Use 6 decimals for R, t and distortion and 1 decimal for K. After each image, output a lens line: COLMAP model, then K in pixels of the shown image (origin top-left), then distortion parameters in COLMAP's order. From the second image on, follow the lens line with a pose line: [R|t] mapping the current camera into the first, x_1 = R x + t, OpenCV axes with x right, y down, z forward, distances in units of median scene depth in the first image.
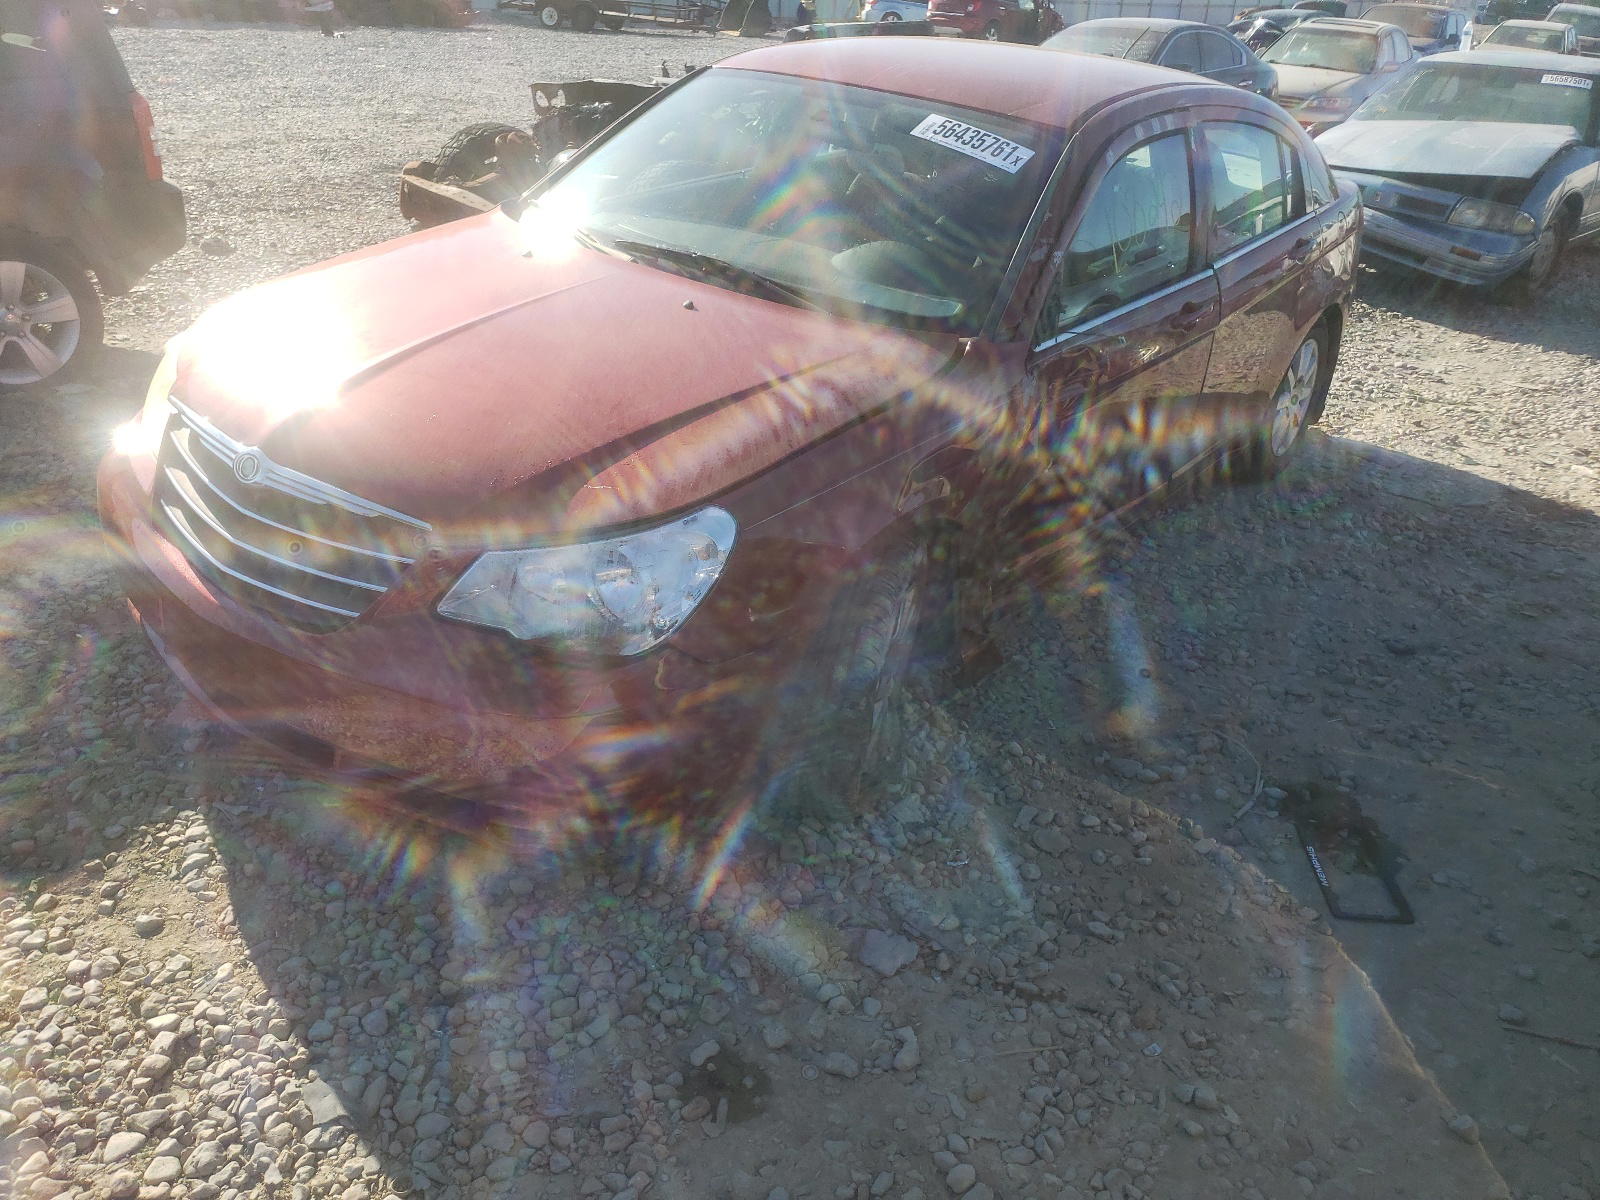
lens RADIAL K [[1212.8, 0, 797.7], [0, 1212.8, 591.5], [0, 0, 1]] dist [0.009270, -0.007249]
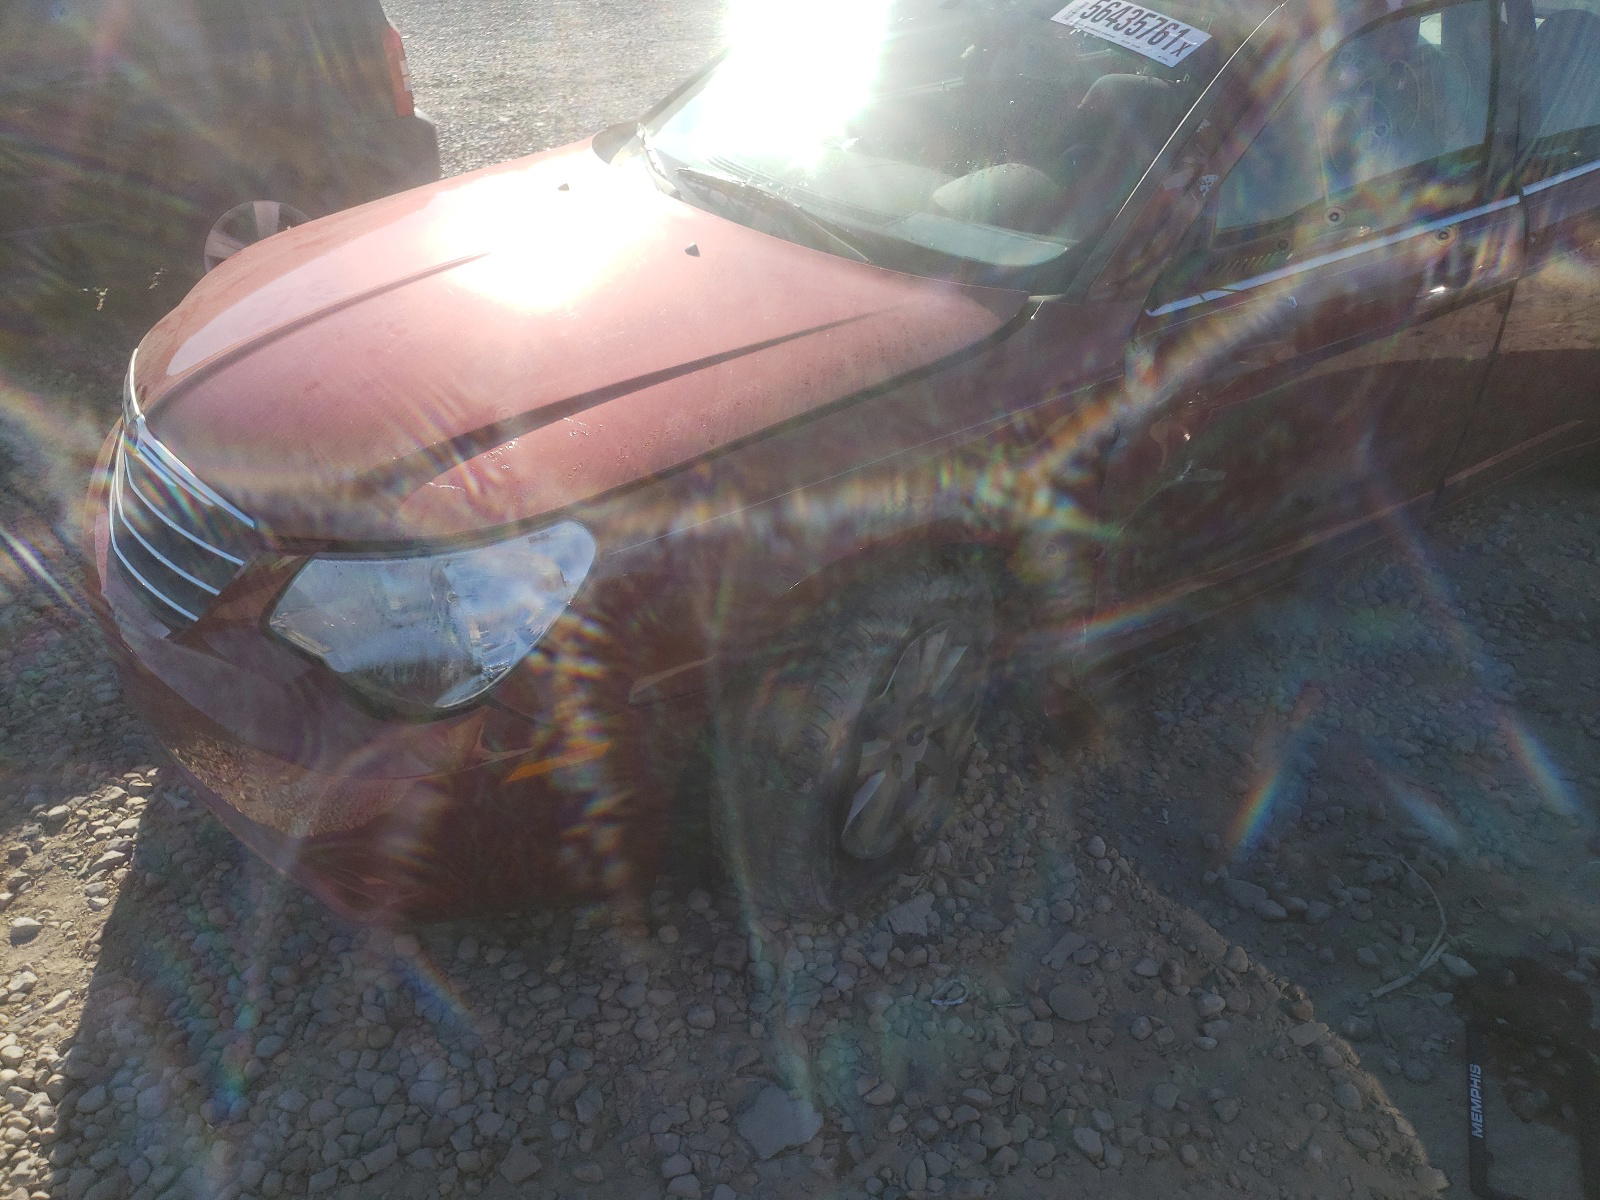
lens RADIAL K [[1251.8, 0, 801.2], [0, 1251.8, 606.6], [0, 0, 1]] dist [-0.015308, 0.035622]
pose [[0.953607, 0.086574, -0.288339, 0.255364], [-0.070252, 0.995310, 0.066501, -0.067657], [0.292744, -0.043160, 0.955216, 0.246873]]
